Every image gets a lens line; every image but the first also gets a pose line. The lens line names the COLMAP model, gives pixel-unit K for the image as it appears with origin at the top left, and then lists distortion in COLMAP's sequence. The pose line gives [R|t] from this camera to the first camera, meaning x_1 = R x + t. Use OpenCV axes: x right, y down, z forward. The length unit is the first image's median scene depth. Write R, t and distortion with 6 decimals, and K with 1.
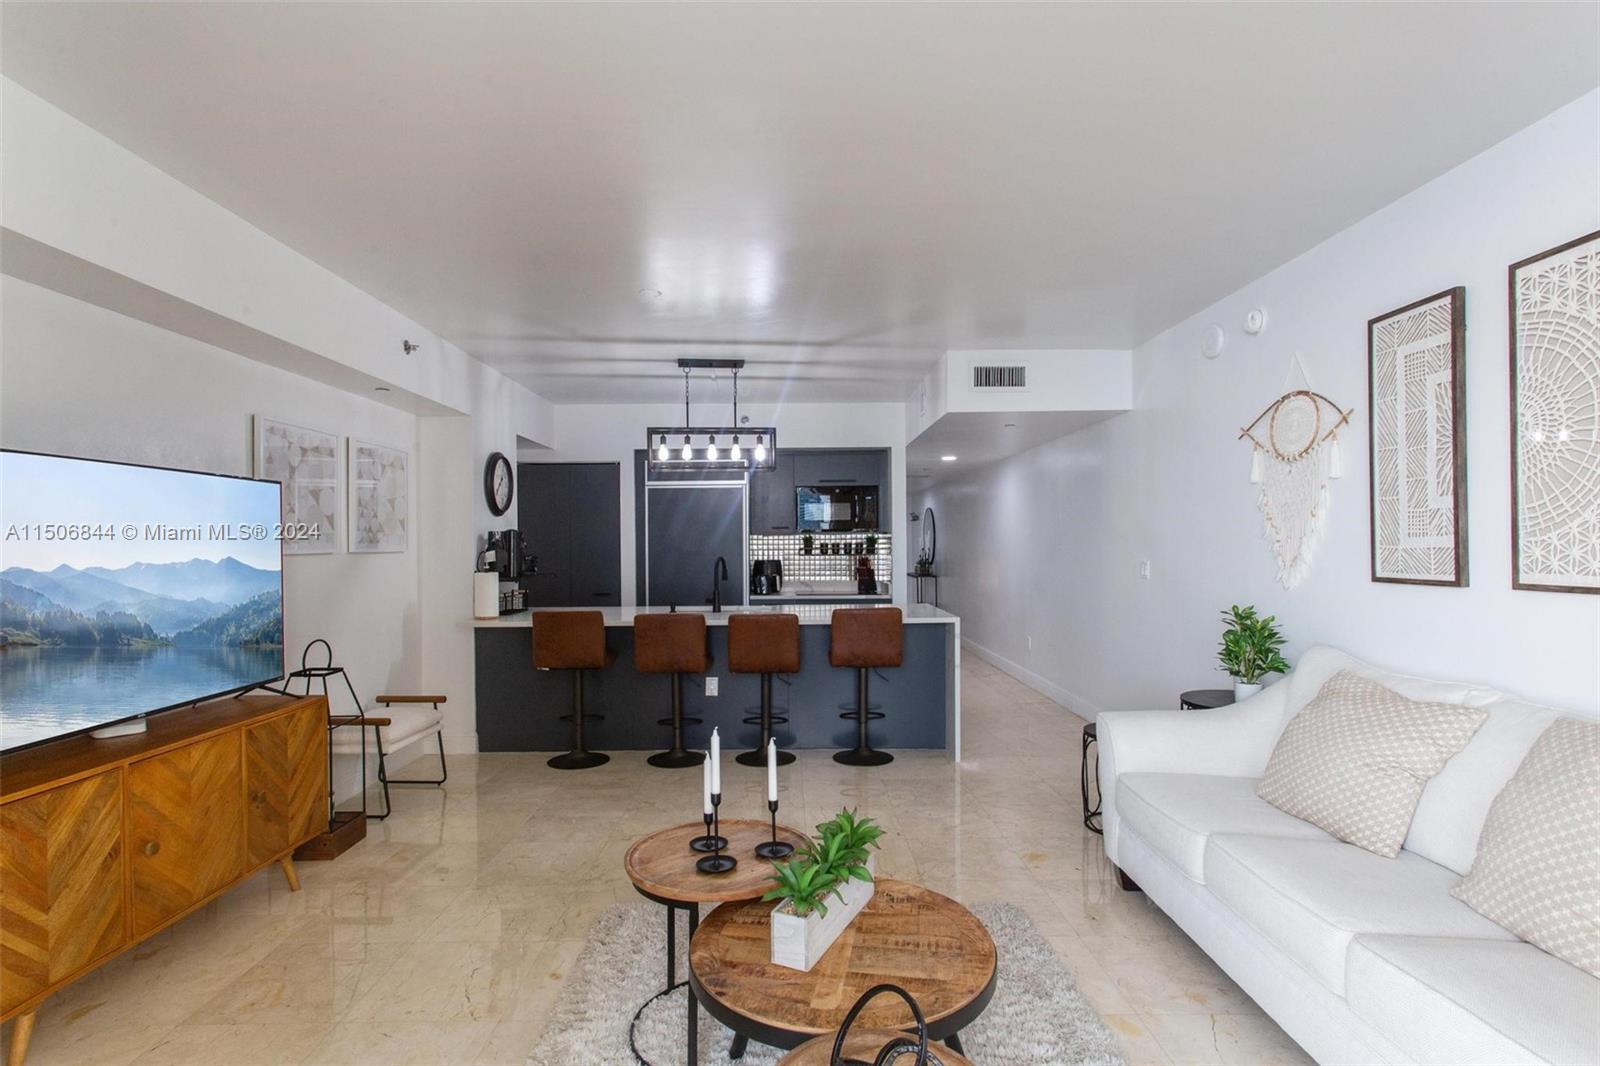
lens RADIAL K [[775.9, 0, 800.0], [0, 775.9, 533.0], [0, 0, 1]] dist [0.004492, 0.001402]
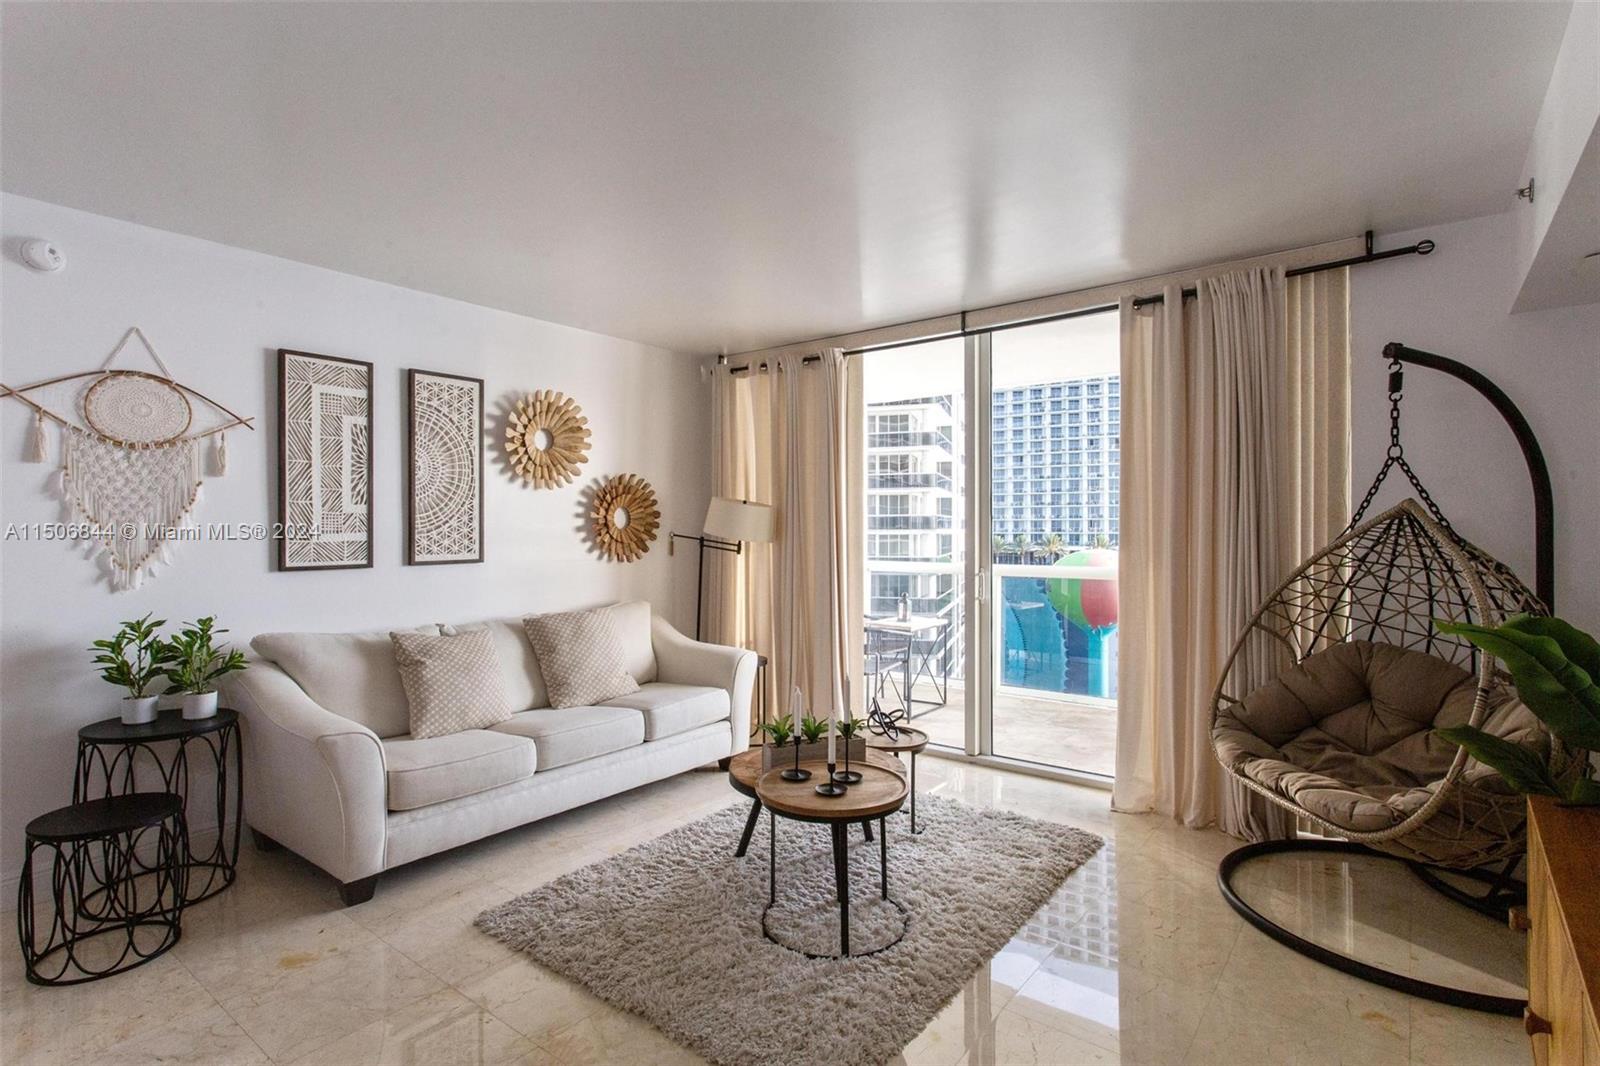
lens RADIAL K [[775.9, 0, 800.0], [0, 775.9, 533.0], [0, 0, 1]] dist [0.004492, 0.001402]
pose [[-0.783366, 0.001578, 0.621558, -0.683051], [-0.002731, 0.999978, -0.005980, 0.009963], [-0.621554, -0.006382, -0.783345, 1.614508]]
